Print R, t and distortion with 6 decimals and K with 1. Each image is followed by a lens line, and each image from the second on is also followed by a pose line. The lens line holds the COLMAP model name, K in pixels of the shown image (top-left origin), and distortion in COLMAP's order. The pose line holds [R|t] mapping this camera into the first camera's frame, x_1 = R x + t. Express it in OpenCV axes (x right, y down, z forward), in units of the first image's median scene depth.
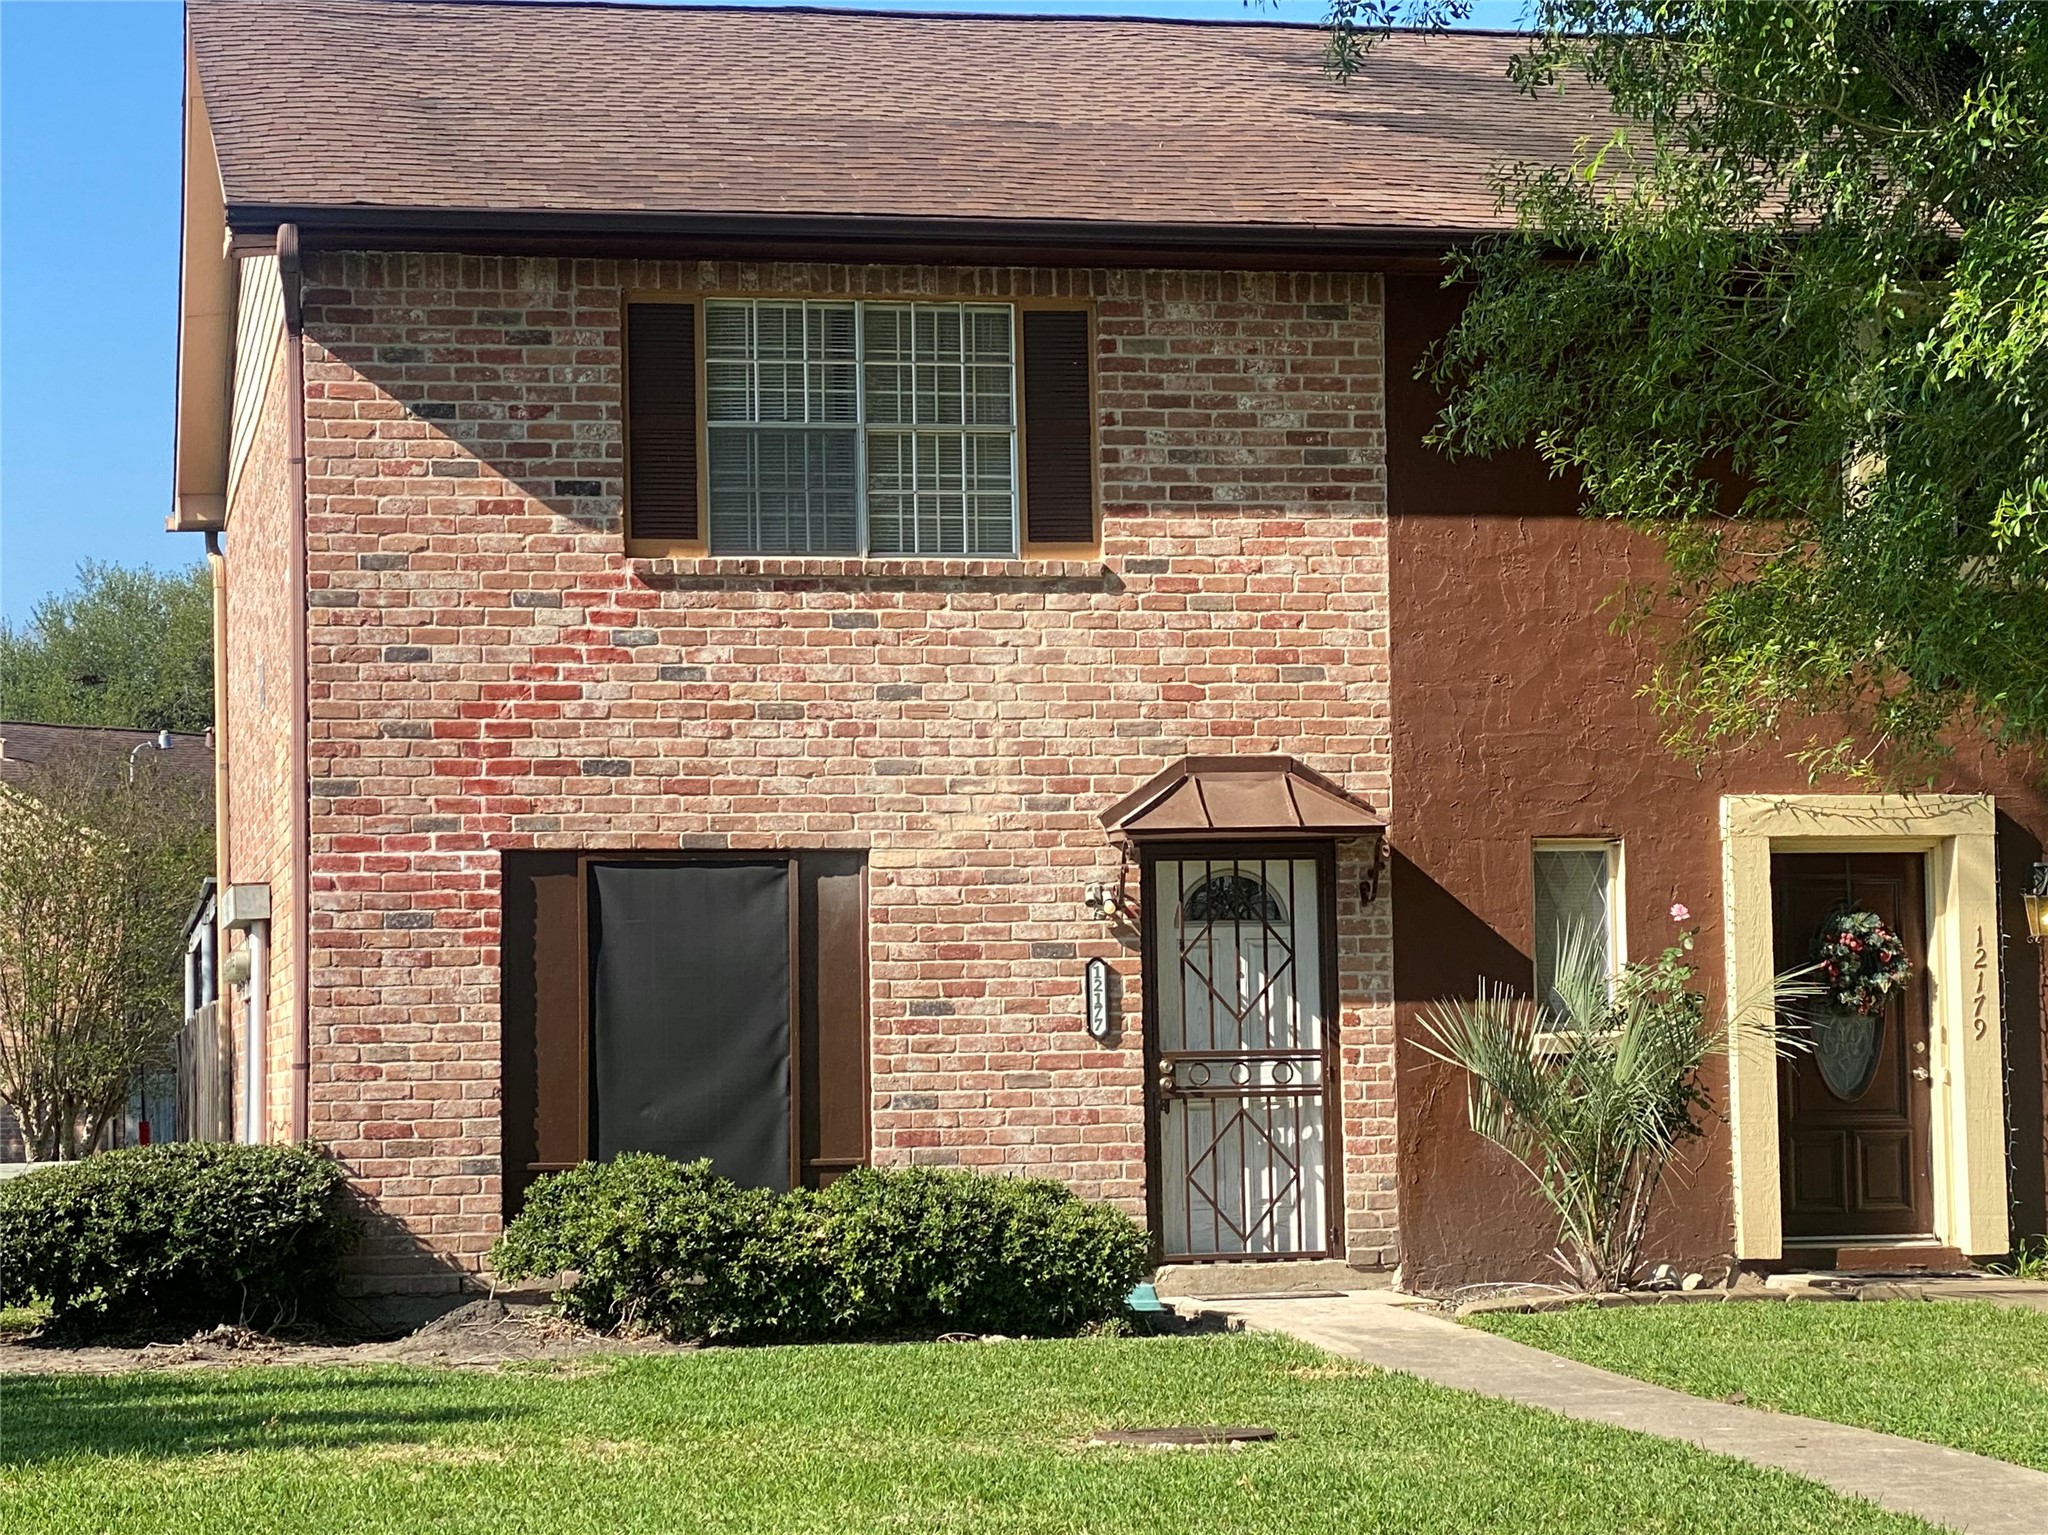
lens RADIAL K [[4851.0, 0, 1032.2], [0, 4851.0, 767.9], [0, 0, 1]] dist [0.056460, 0.000000]
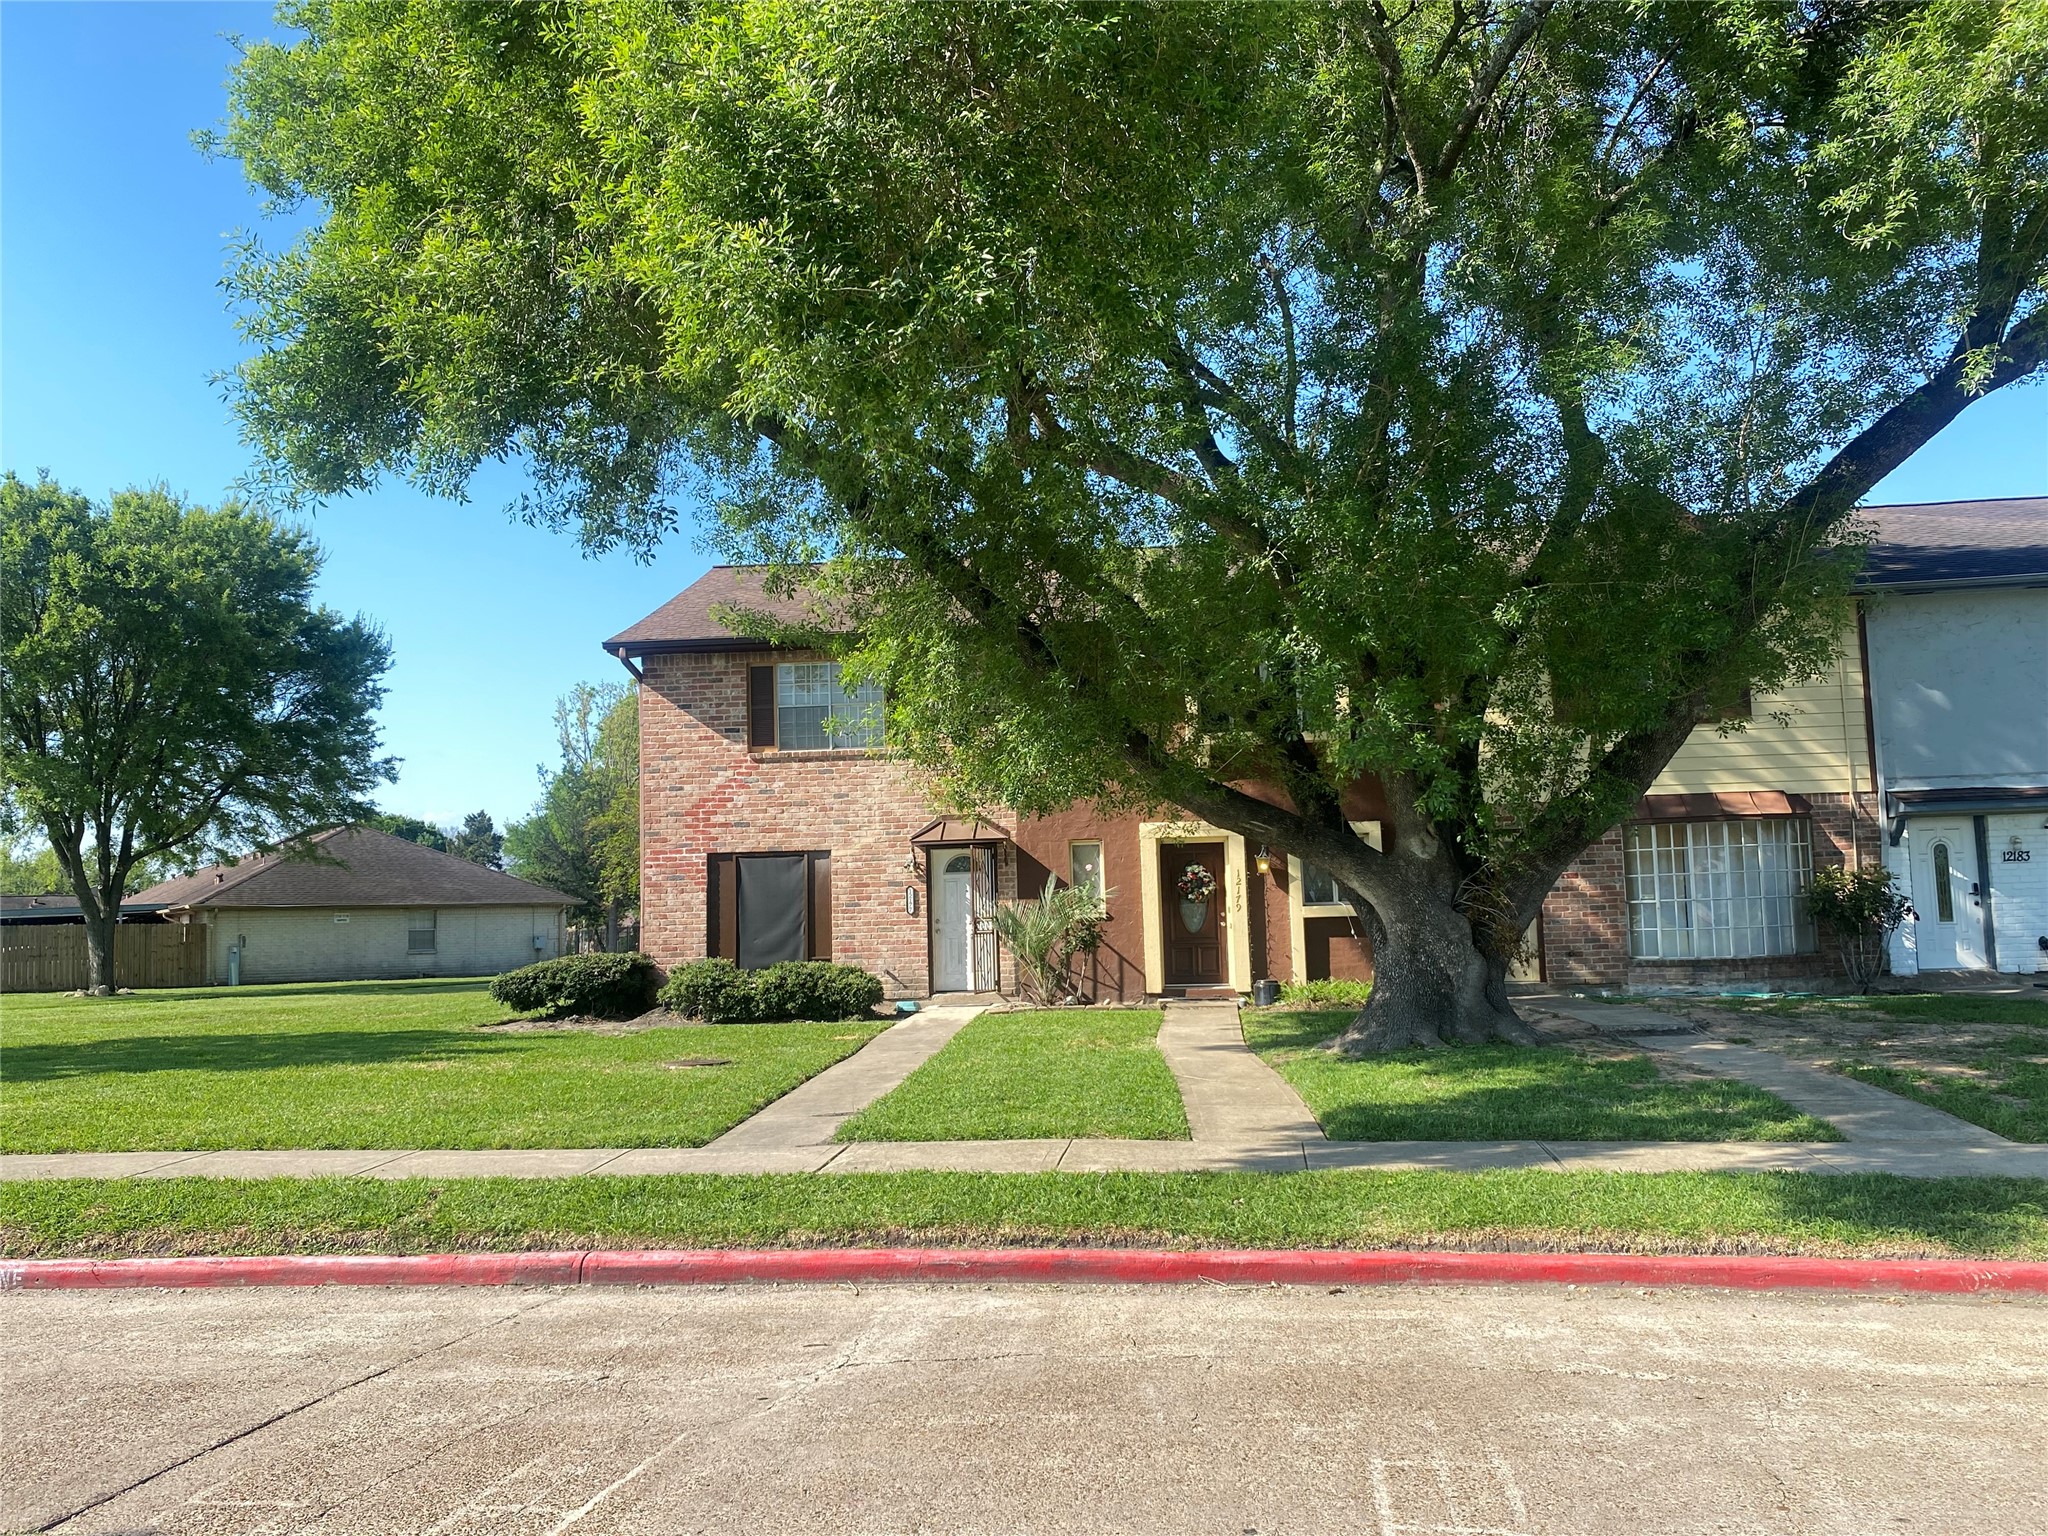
lens RADIAL K [[1599.3, 0, 1012.8], [0, 1599.3, 784.1], [0, 0, 1]] dist [0.083867, -0.001732]
pose [[0.954057, -0.031950, -0.297916, 0.357901], [0.027978, 0.999454, -0.017590, -0.002806], [0.298315, 0.008446, 0.954430, 0.117348]]
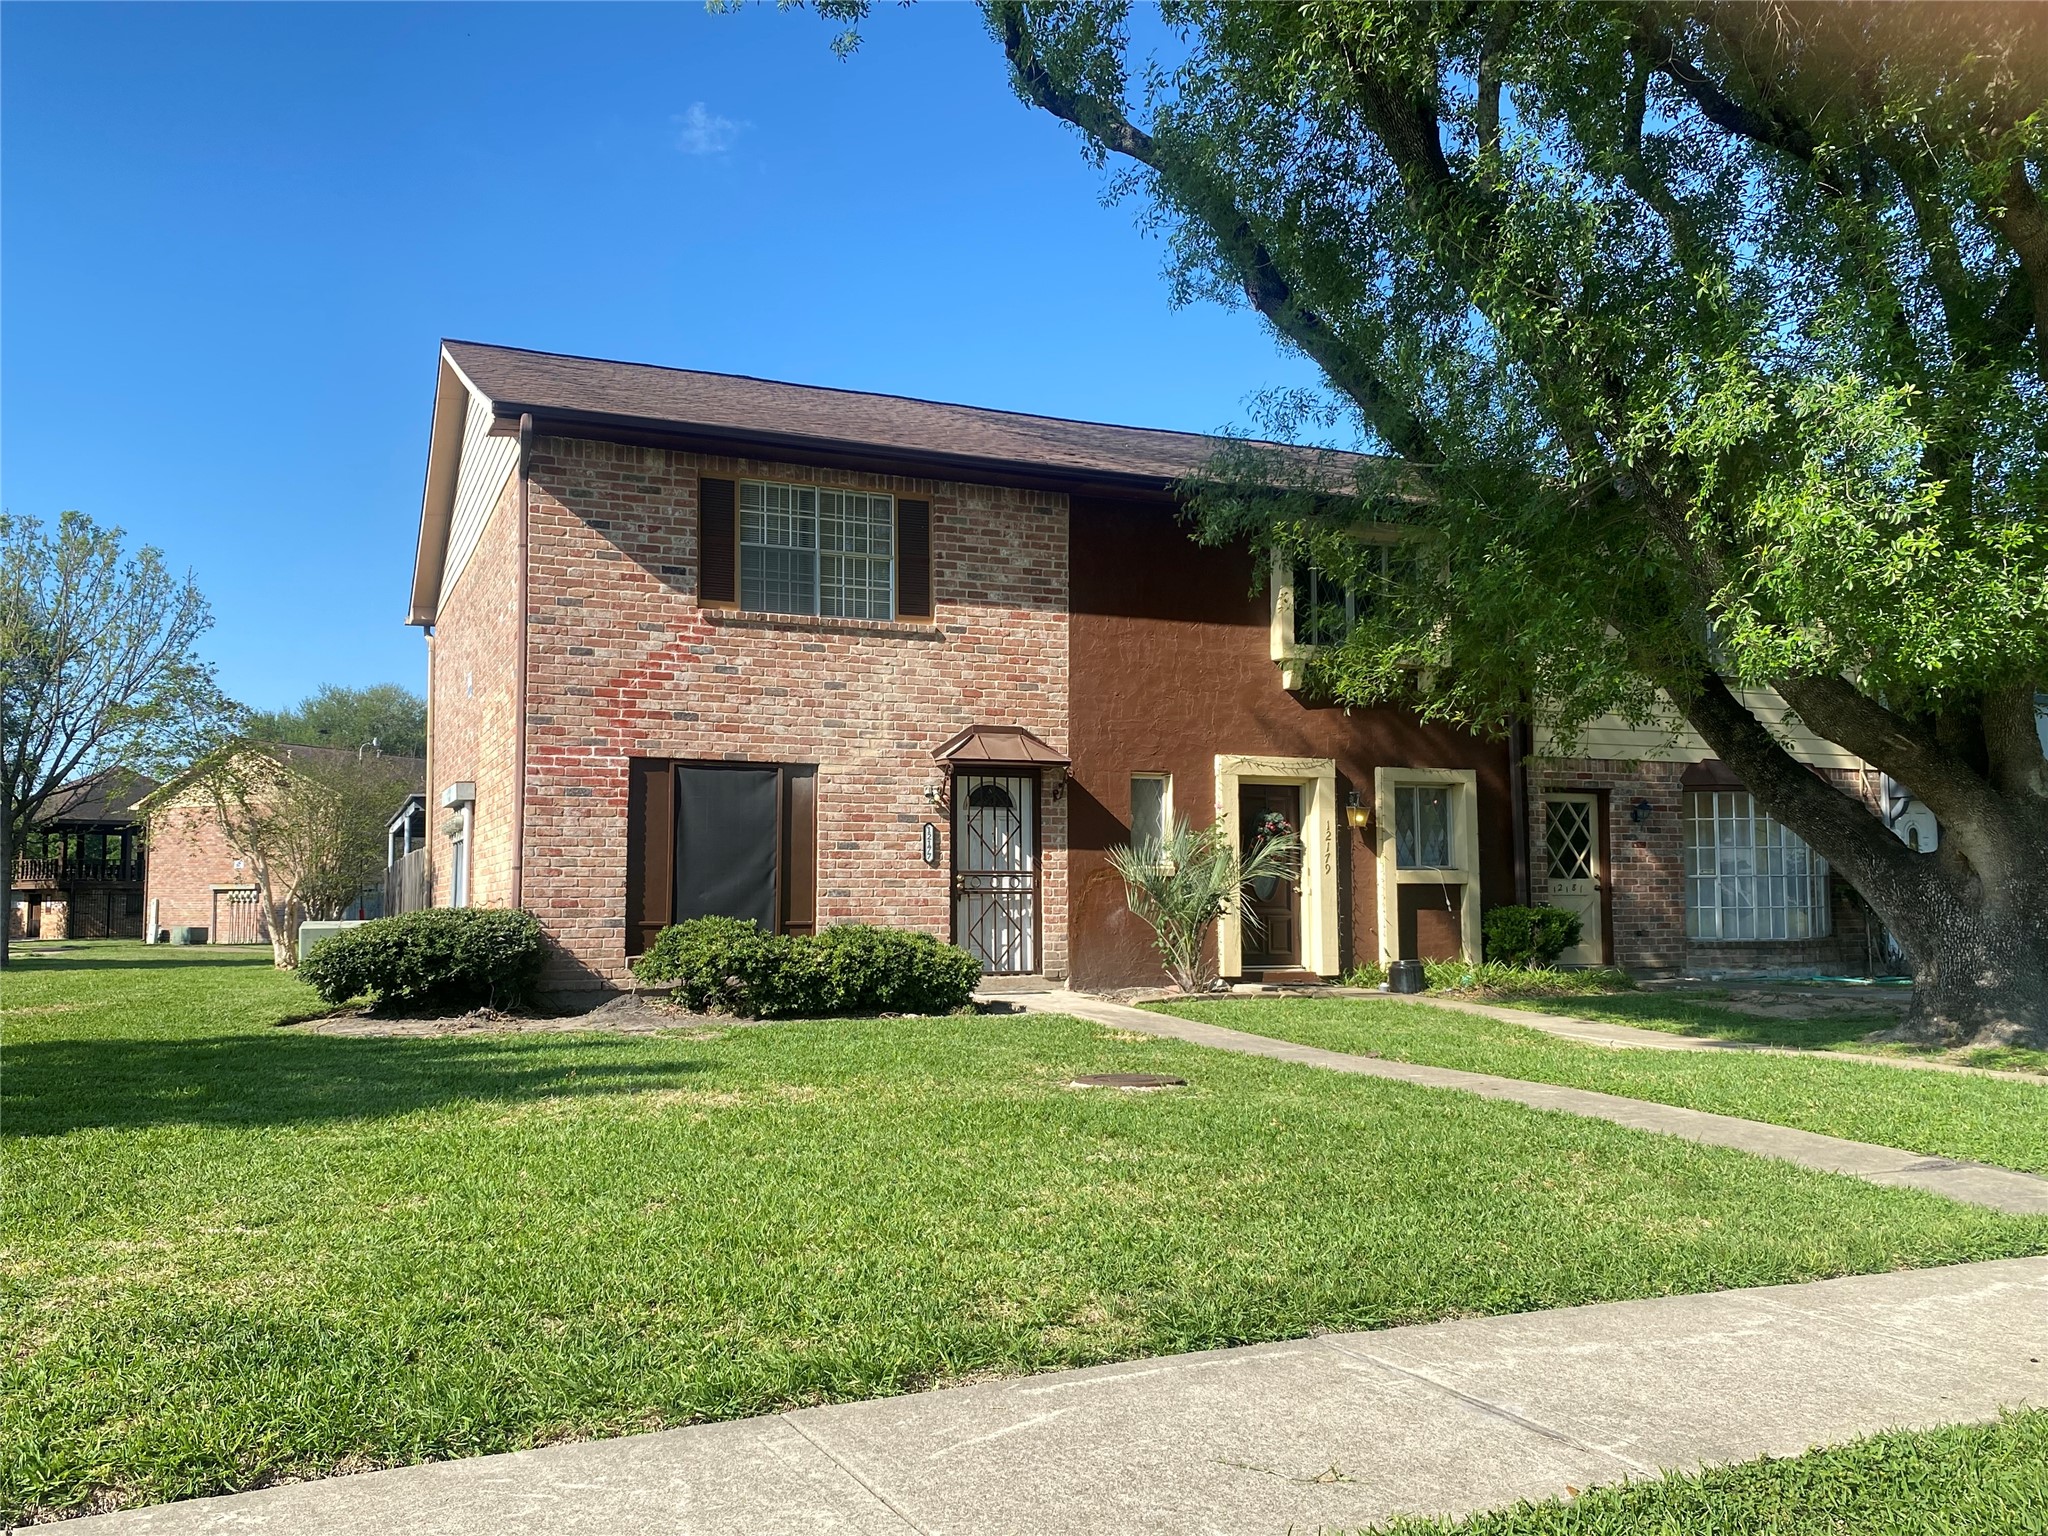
lens RADIAL K [[1696.5, 0, 1009.1], [0, 1696.5, 796.1], [0, 0, 1]] dist [0.081605, -0.023230]
pose [[0.979627, 0.028938, 0.198730, -0.094525], [-0.028167, 0.999581, -0.006704, 0.032138], [-0.198841, 0.000970, 0.980031, 0.311529]]
